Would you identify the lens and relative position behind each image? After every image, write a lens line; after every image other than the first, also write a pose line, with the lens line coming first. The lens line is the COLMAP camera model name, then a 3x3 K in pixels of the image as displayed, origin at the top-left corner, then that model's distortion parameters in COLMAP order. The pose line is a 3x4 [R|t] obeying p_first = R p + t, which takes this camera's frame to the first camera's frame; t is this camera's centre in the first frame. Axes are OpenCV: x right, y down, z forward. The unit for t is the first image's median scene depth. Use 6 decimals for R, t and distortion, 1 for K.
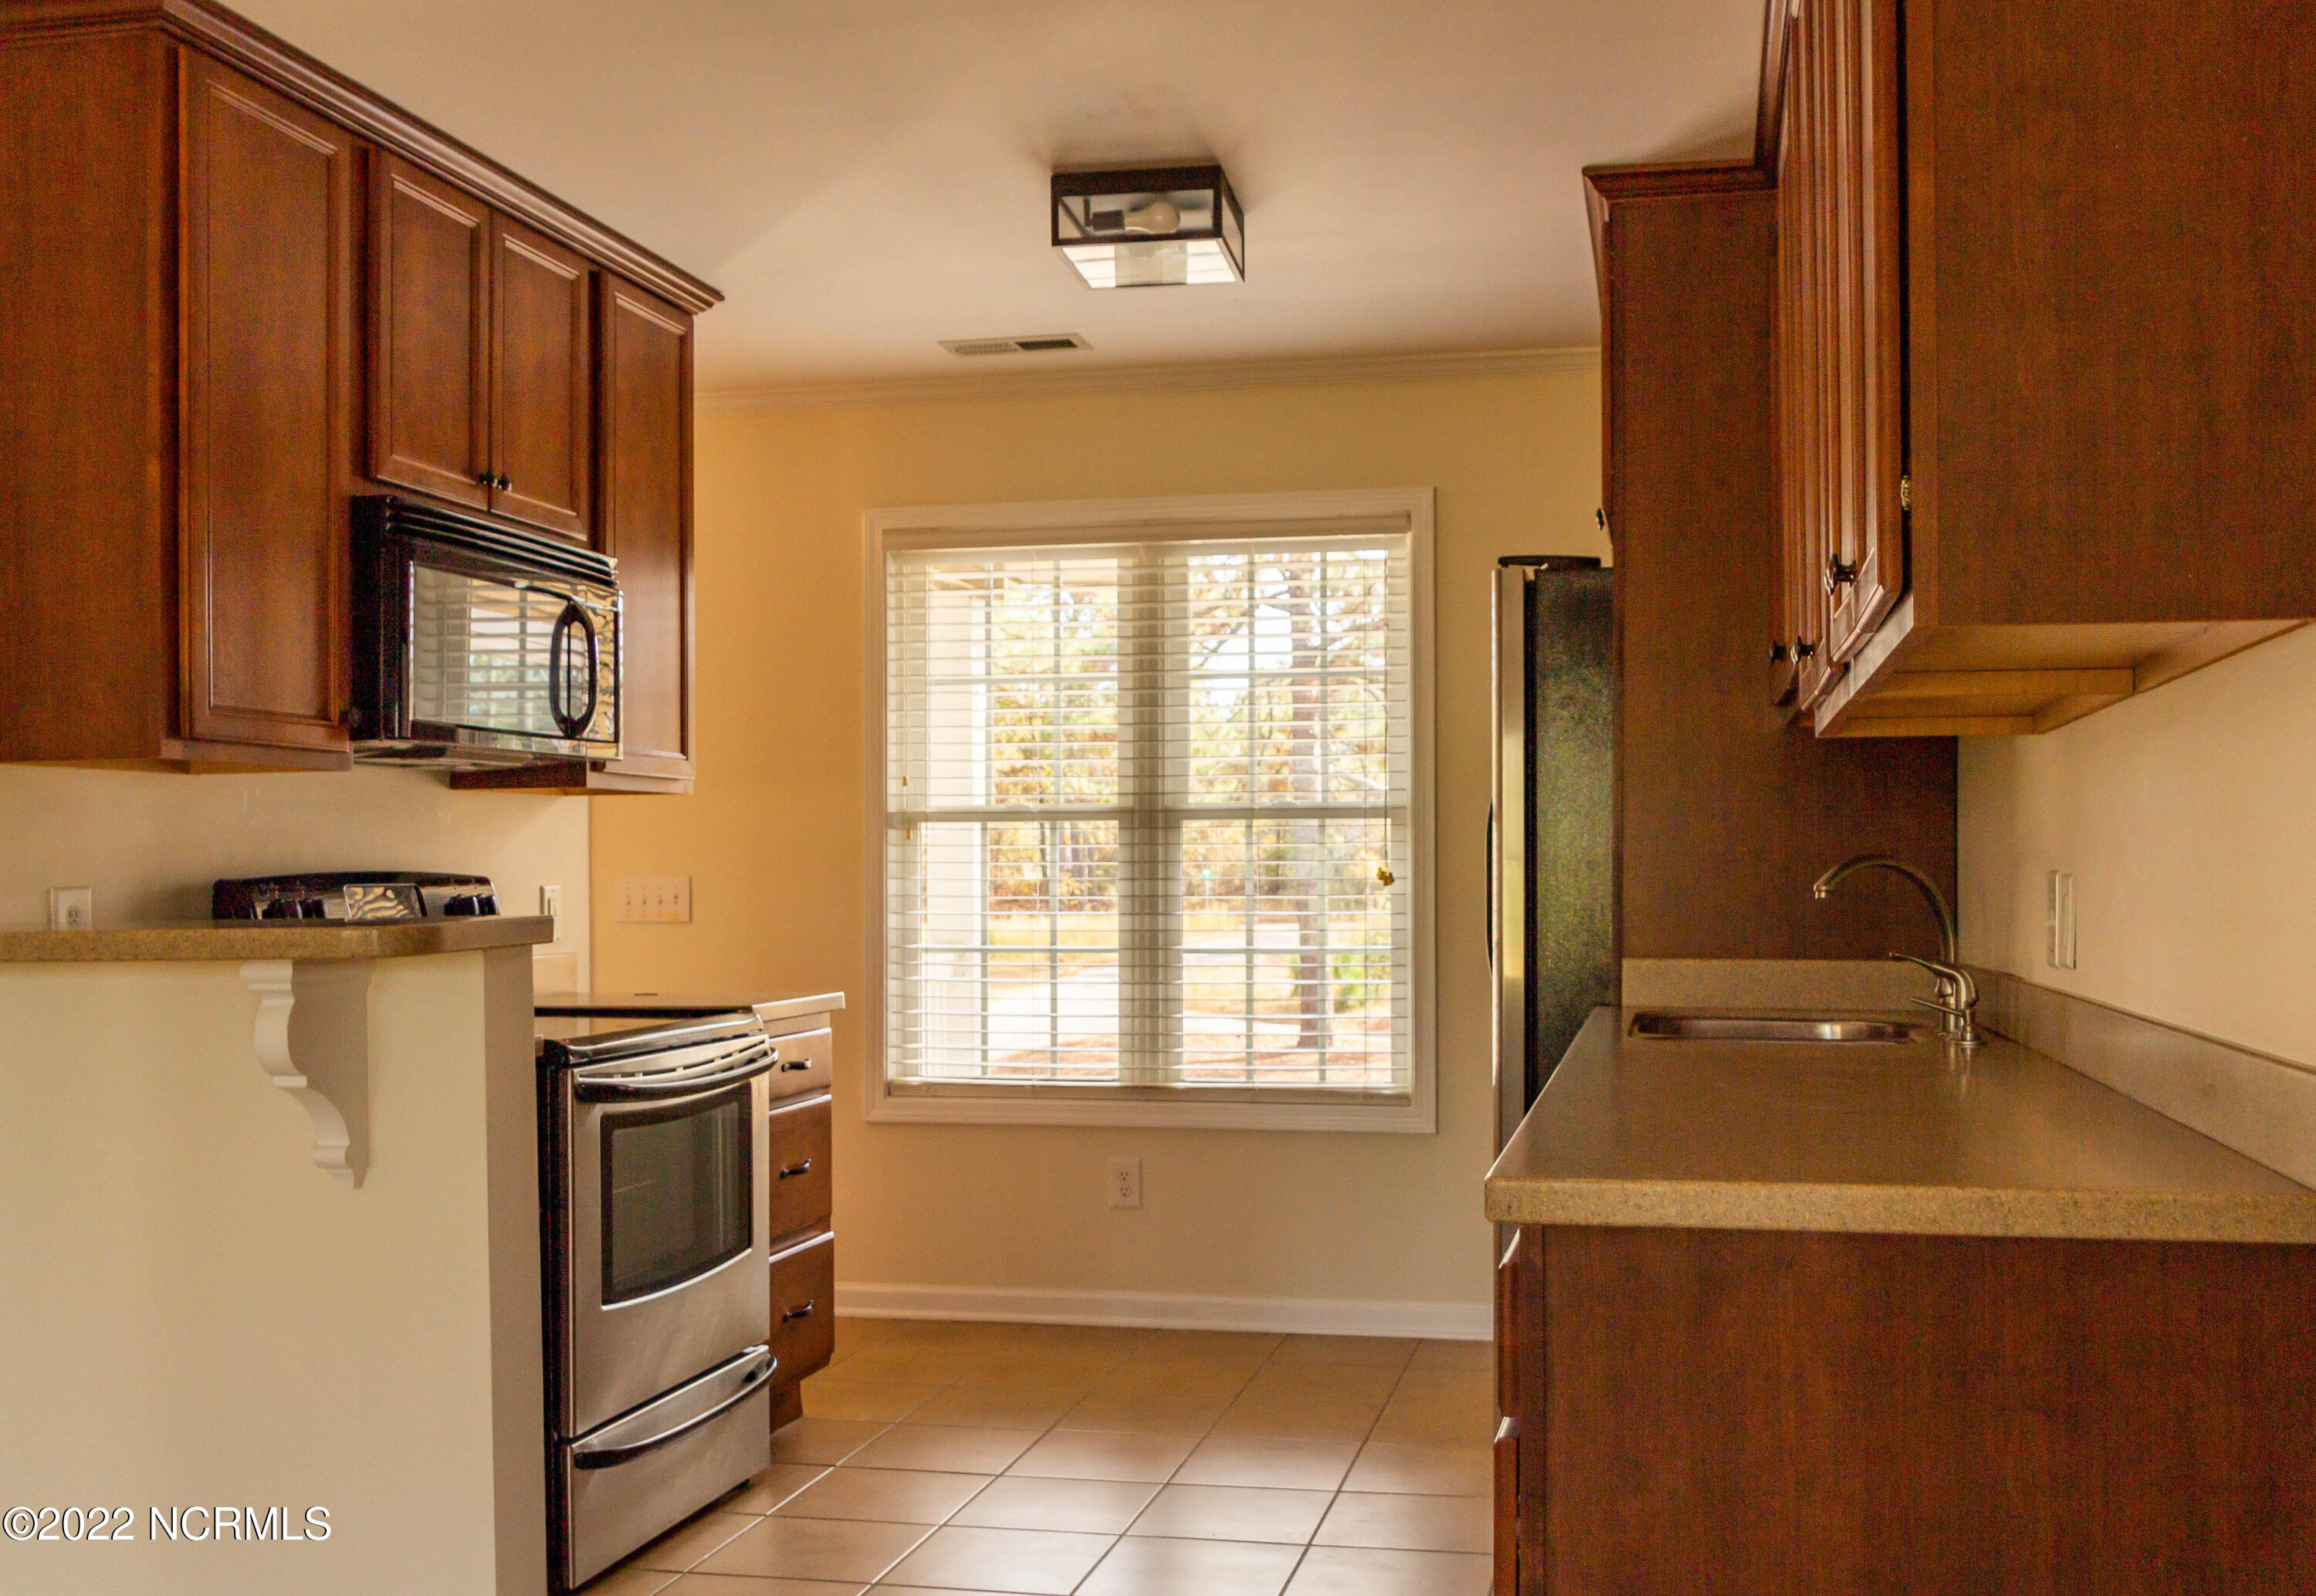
lens RADIAL K [[2088.1, 0, 1337.0], [0, 2088.1, 855.5], [0, 0, 1]] dist [-0.098761, -0.008533]
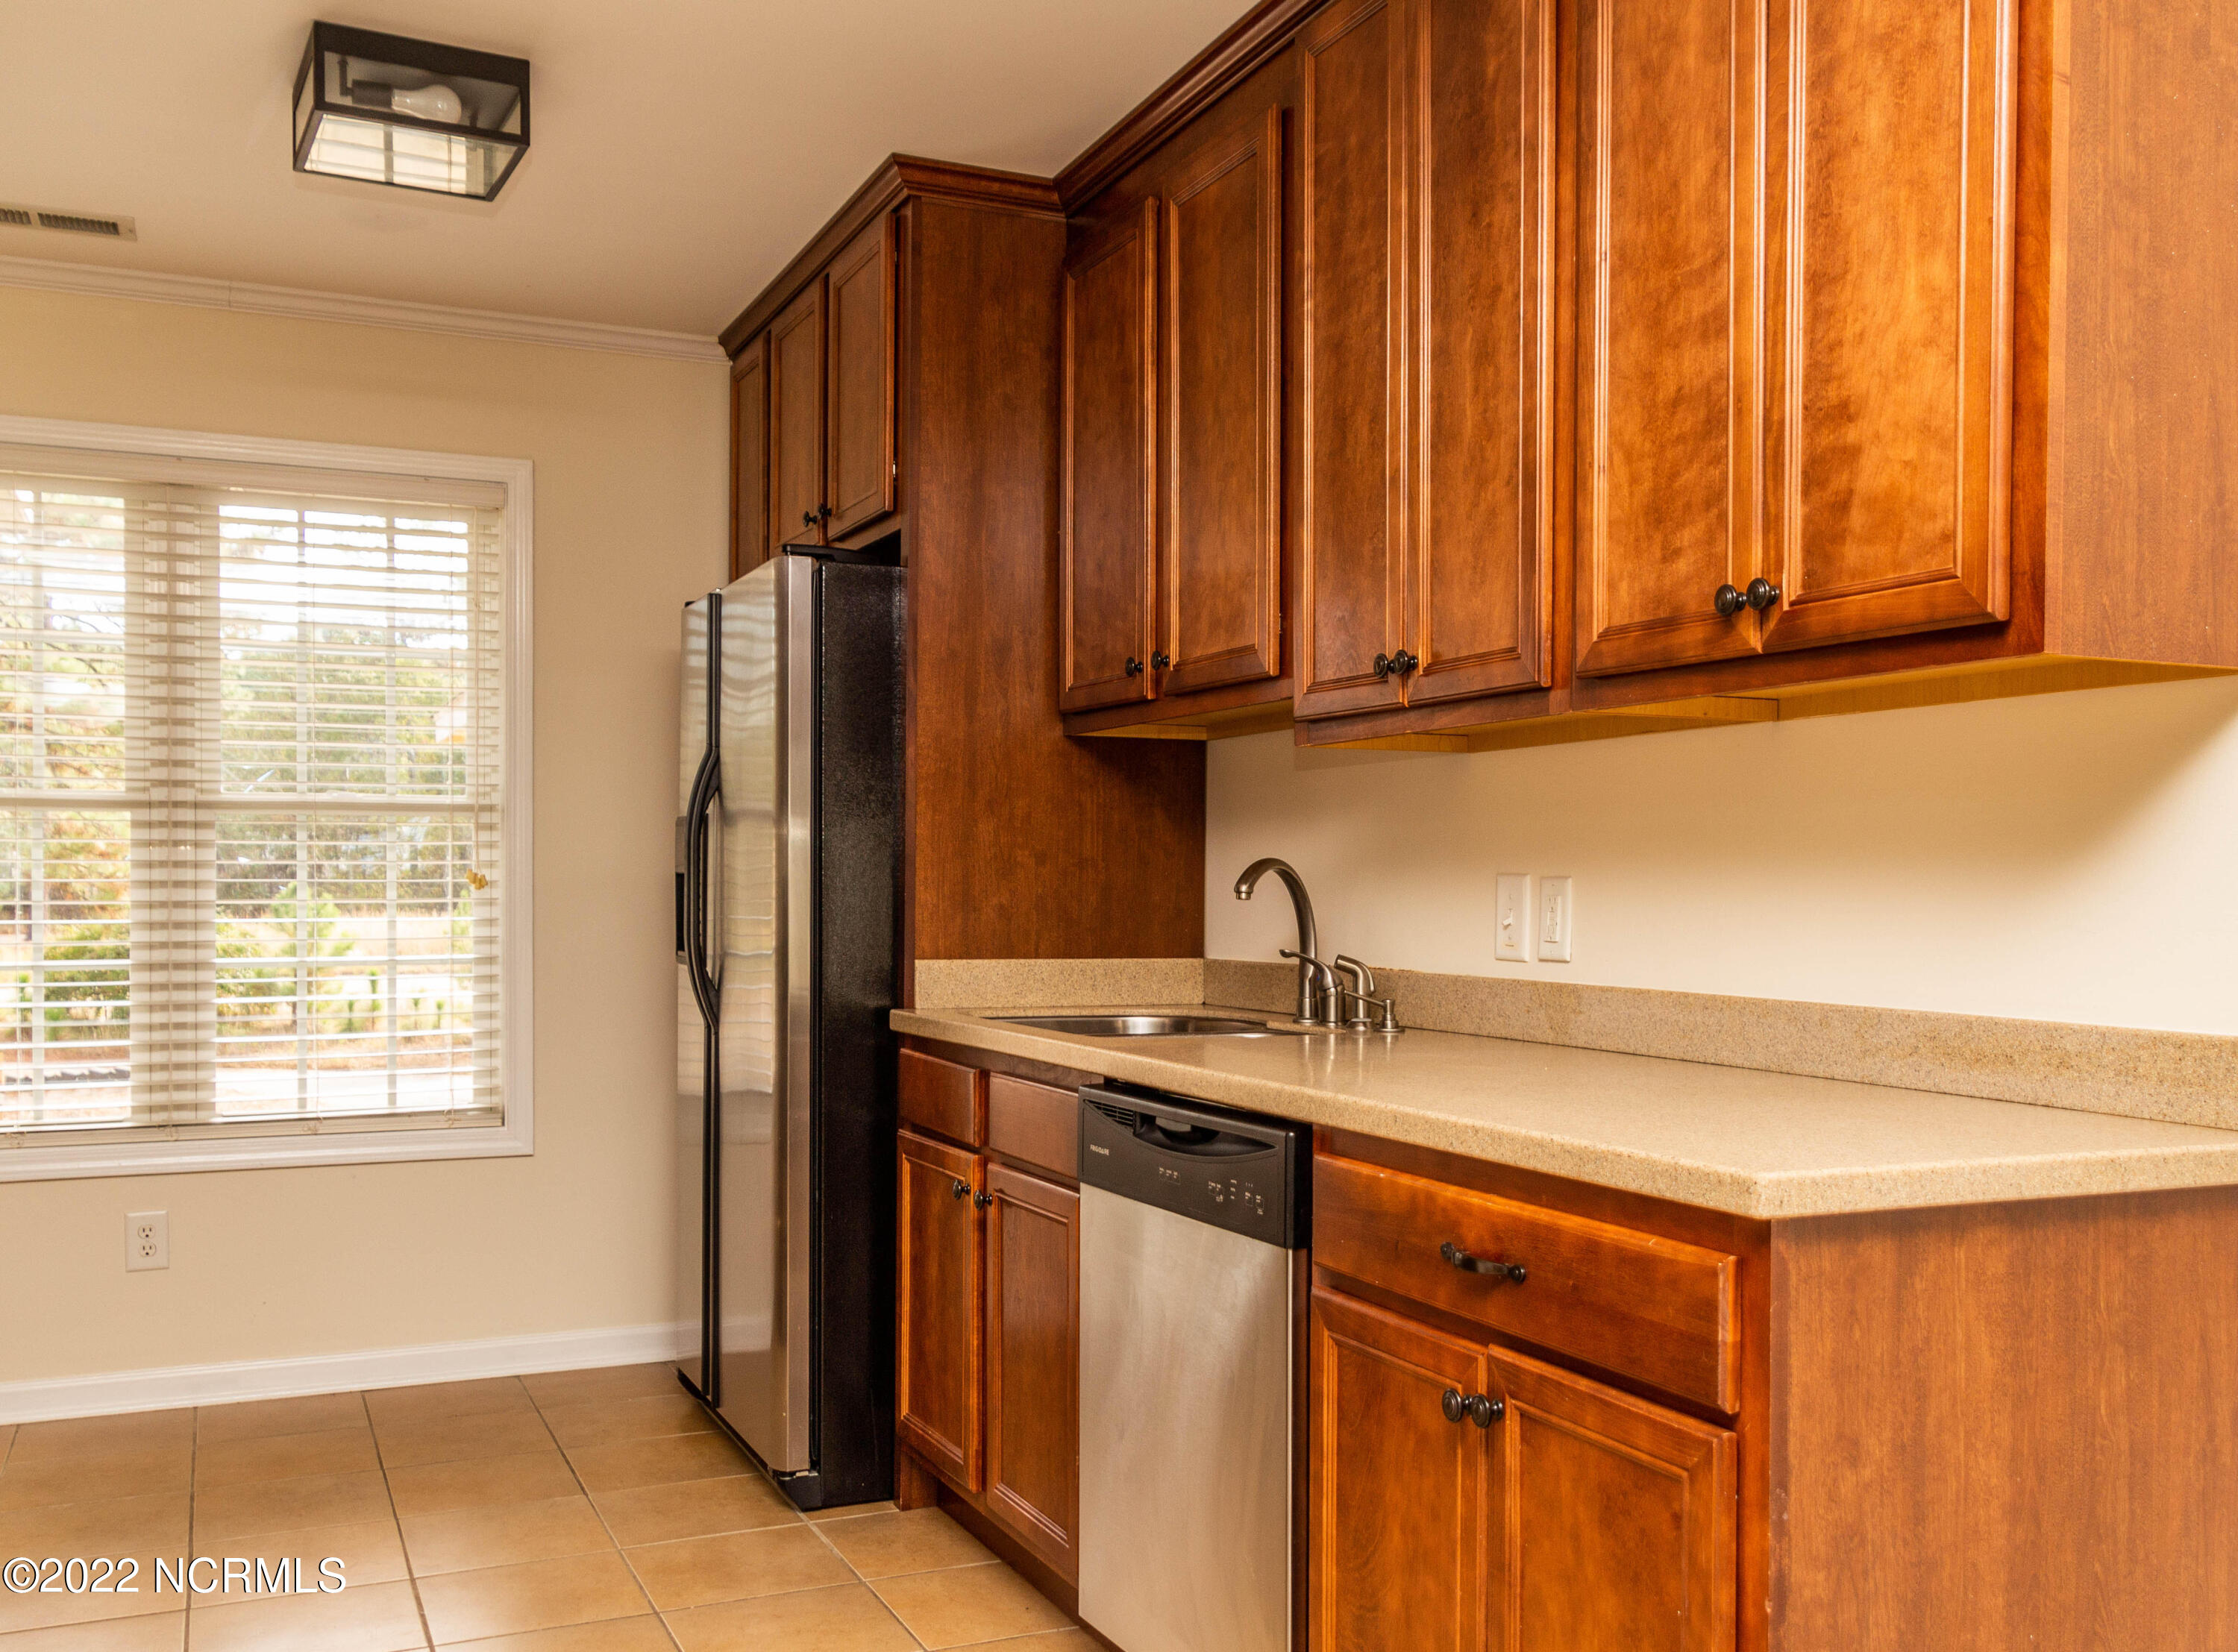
lens RADIAL K [[1954.4, 0, 1112.3], [0, 1954.4, 892.0], [0, 0, 1]] dist [0.009145, -0.000990]
pose [[0.826831, -0.001329, 0.562449, -0.239055], [-0.007677, 0.999877, 0.013649, 0.002210], [-0.562398, -0.015604, 0.826719, 0.131534]]
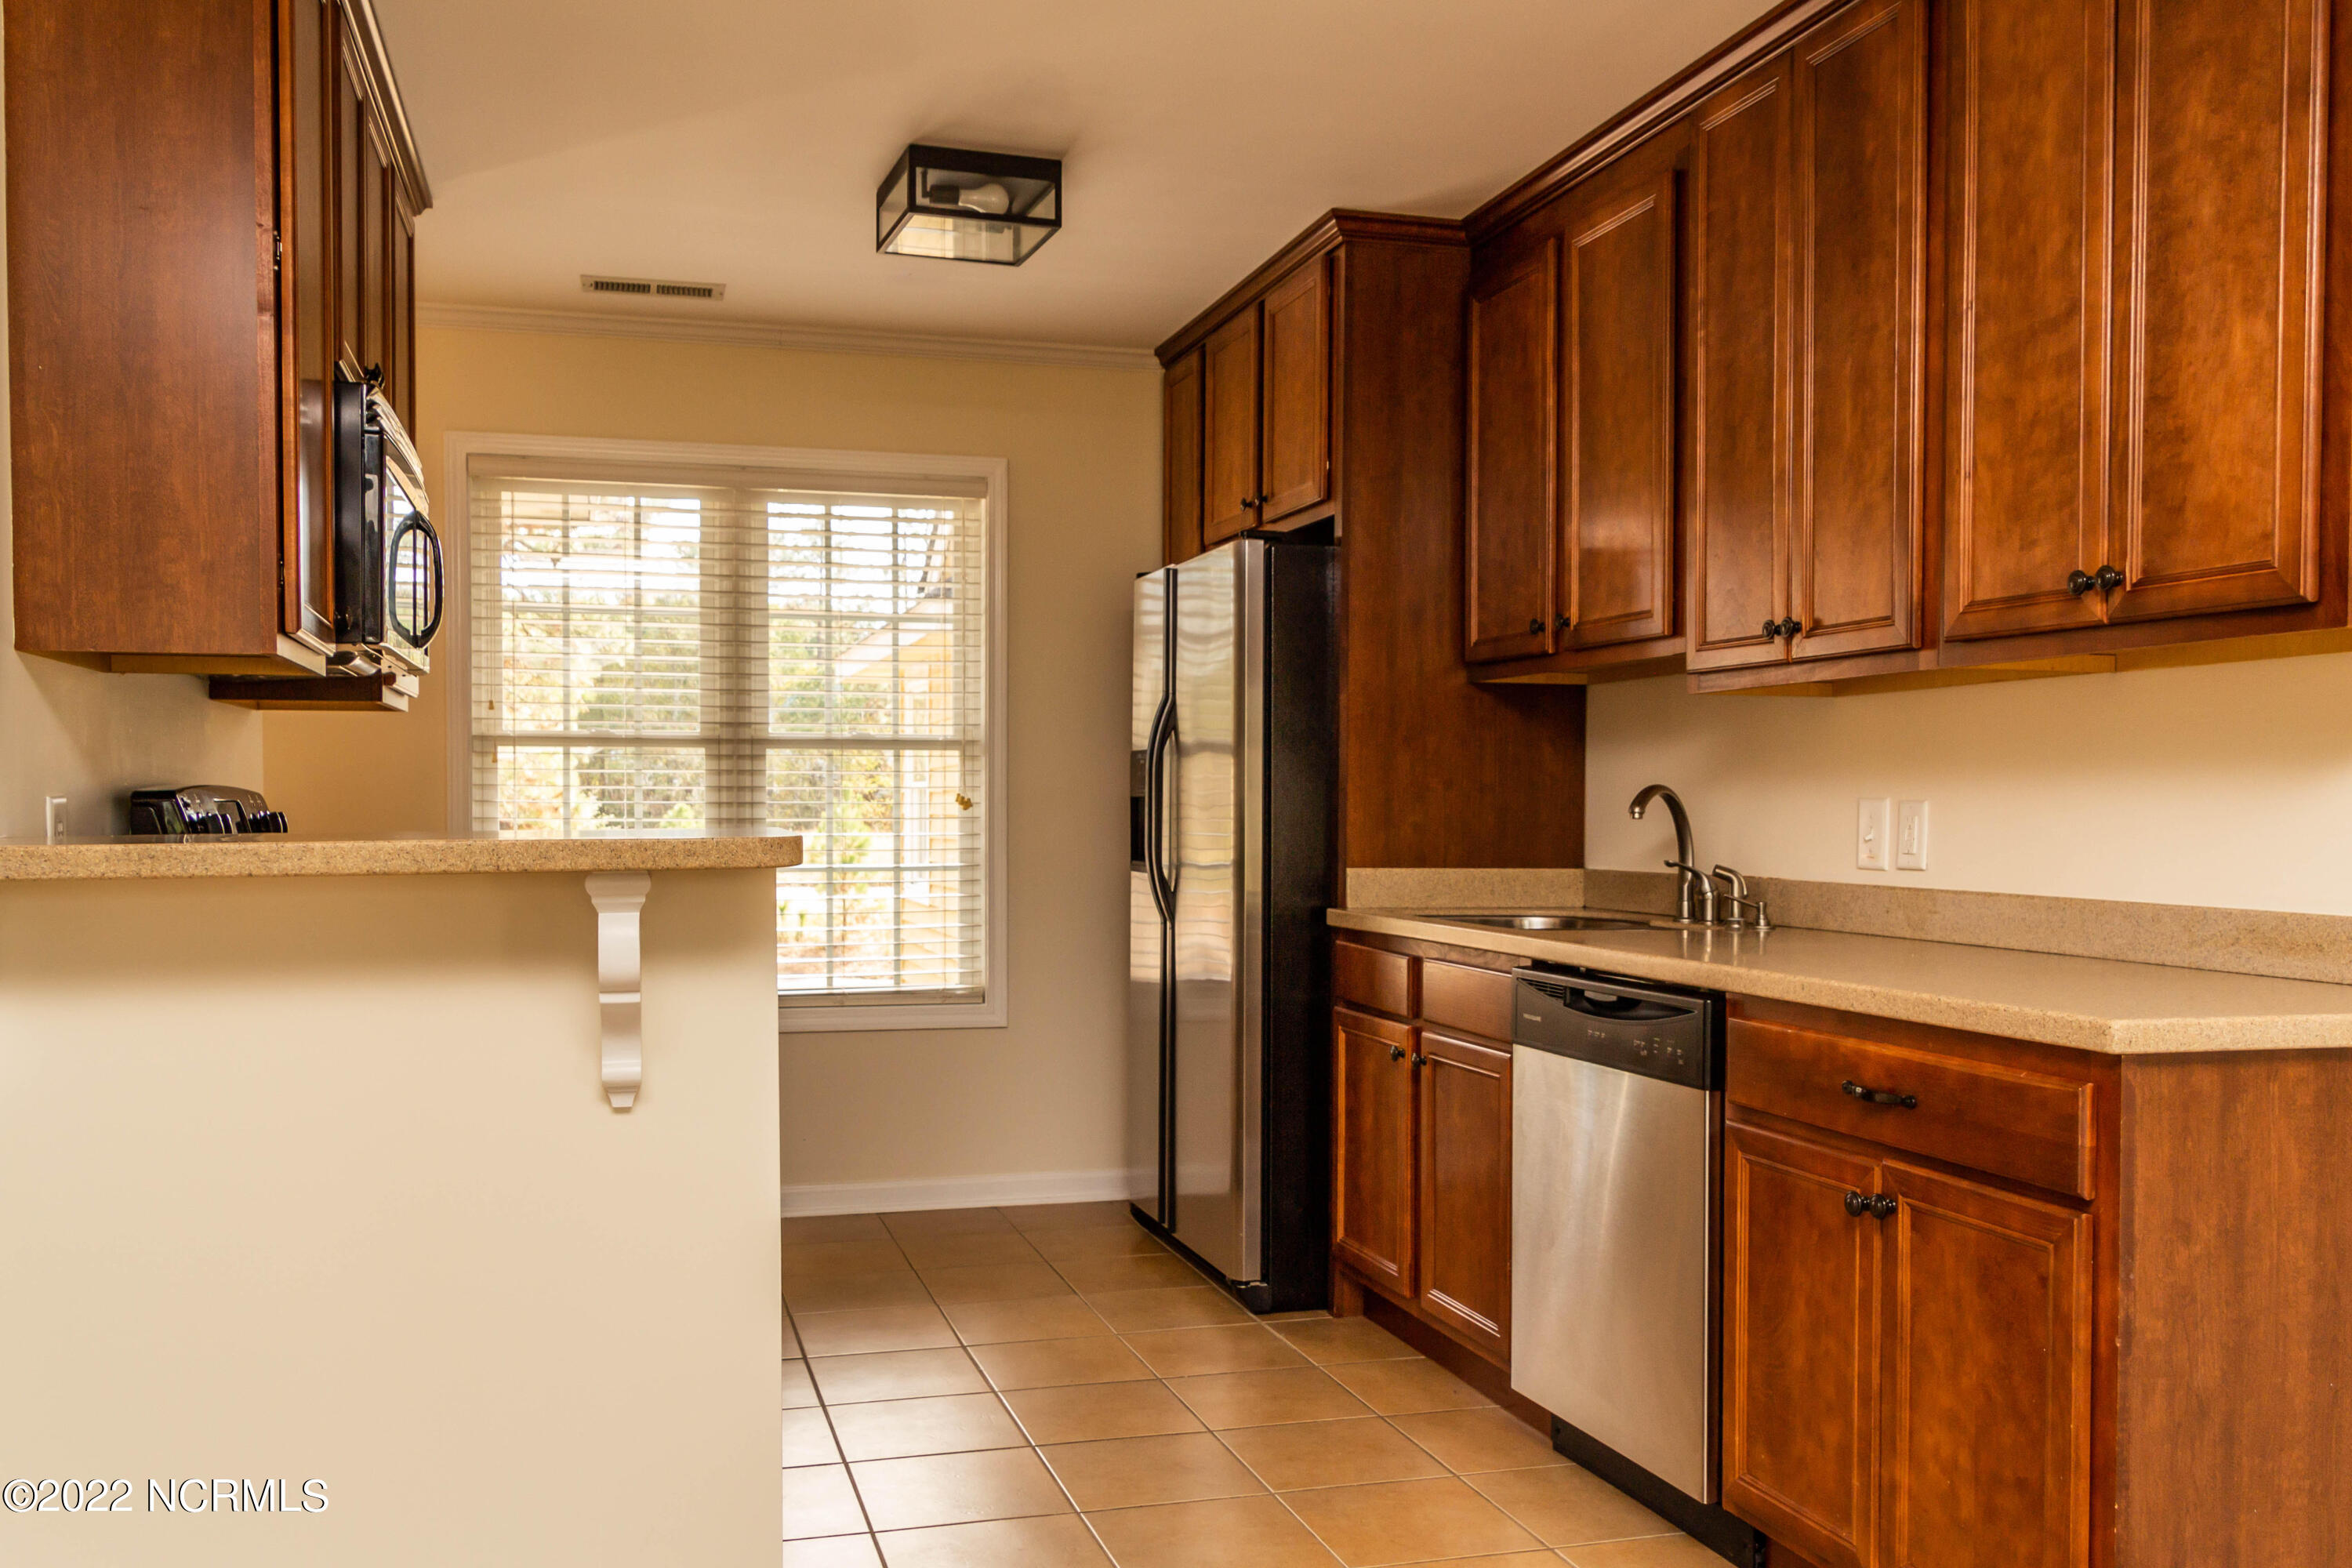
lens RADIAL K [[1849.4, 0, 1103.8], [0, 1849.4, 824.5], [0, 0, 1]] dist [0.002755, 0.001950]
pose [[0.904951, -0.003125, 0.425505, -0.346506], [-0.006401, 0.999760, 0.020957, 0.001372], [-0.425469, -0.021689, 0.904713, 0.062126]]
